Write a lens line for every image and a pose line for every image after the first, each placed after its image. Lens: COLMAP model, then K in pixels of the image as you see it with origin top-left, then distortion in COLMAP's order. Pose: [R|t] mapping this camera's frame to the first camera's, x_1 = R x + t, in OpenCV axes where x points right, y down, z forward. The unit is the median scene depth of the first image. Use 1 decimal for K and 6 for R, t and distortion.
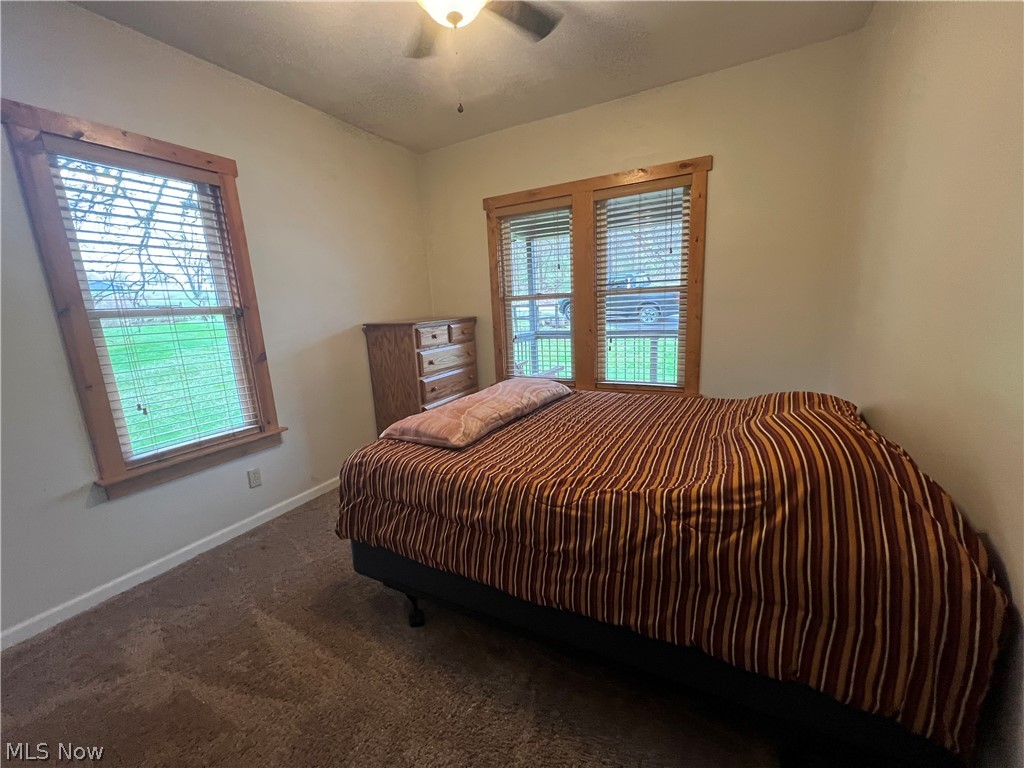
lens RADIAL K [[408.1, 0, 510.8], [0, 408.1, 385.6], [0, 0, 1]] dist [-0.004201, 0.000216]
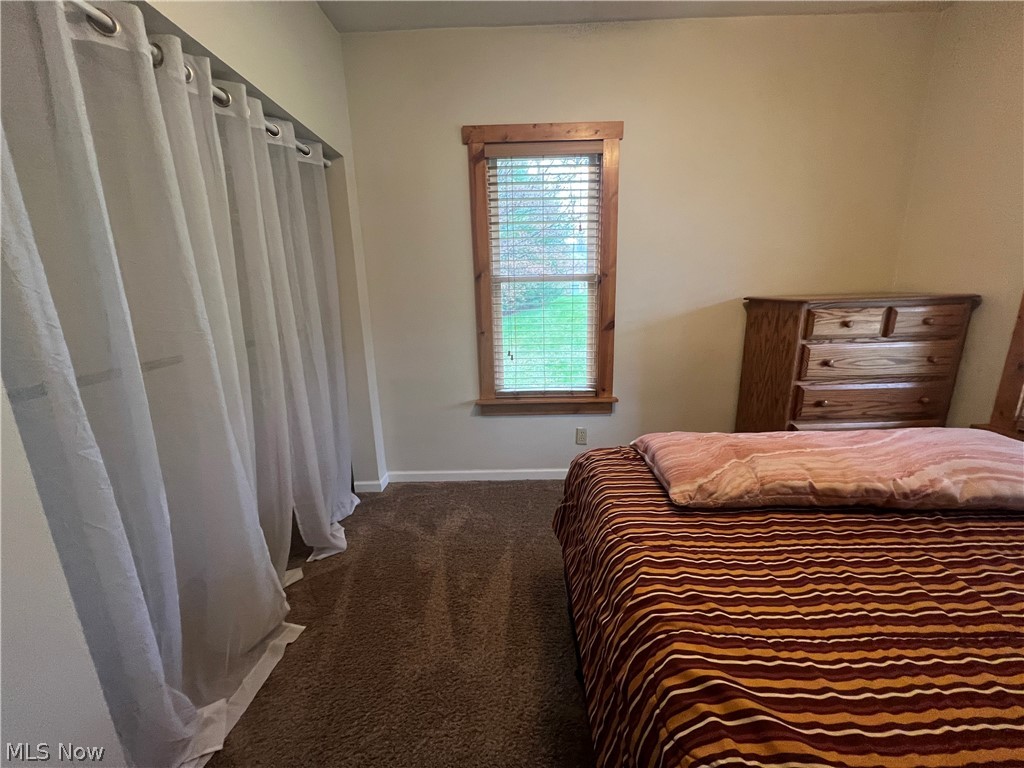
lens RADIAL K [[408.1, 0, 512.0], [0, 408.1, 385.1], [0, 0, 1]] dist [-0.004201, 0.000216]
pose [[0.461250, 0.243094, -0.853319, 0.186277], [-0.170581, 0.968090, 0.183585, -0.076007], [0.870719, 0.060881, 0.487998, 0.332646]]
